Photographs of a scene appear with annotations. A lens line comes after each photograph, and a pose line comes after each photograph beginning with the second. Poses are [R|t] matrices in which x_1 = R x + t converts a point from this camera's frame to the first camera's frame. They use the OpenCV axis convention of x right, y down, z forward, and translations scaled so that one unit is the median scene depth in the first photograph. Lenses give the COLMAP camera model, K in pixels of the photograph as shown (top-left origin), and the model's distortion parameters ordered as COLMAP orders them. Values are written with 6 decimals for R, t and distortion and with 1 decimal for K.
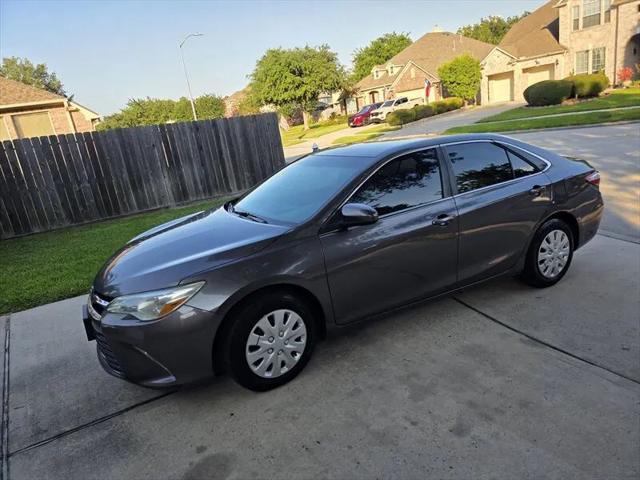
lens RADIAL K [[431.9, 0, 323.2], [0, 431.9, 233.0], [0, 0, 1]] dist [0.068010, -0.065817]
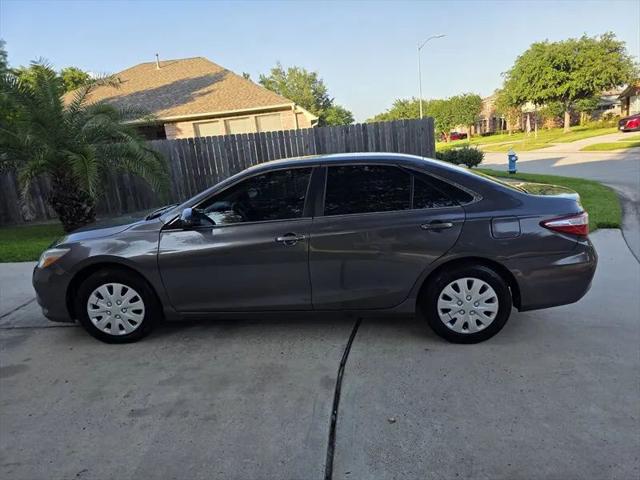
lens RADIAL K [[431.9, 0, 322.9], [0, 431.9, 243.3], [0, 0, 1]] dist [0.068010, -0.065817]
pose [[0.833172, 0.169930, -0.526259, 0.098751], [-0.157564, 0.985120, 0.068643, -0.011480], [0.530093, 0.025728, 0.847549, 0.021362]]
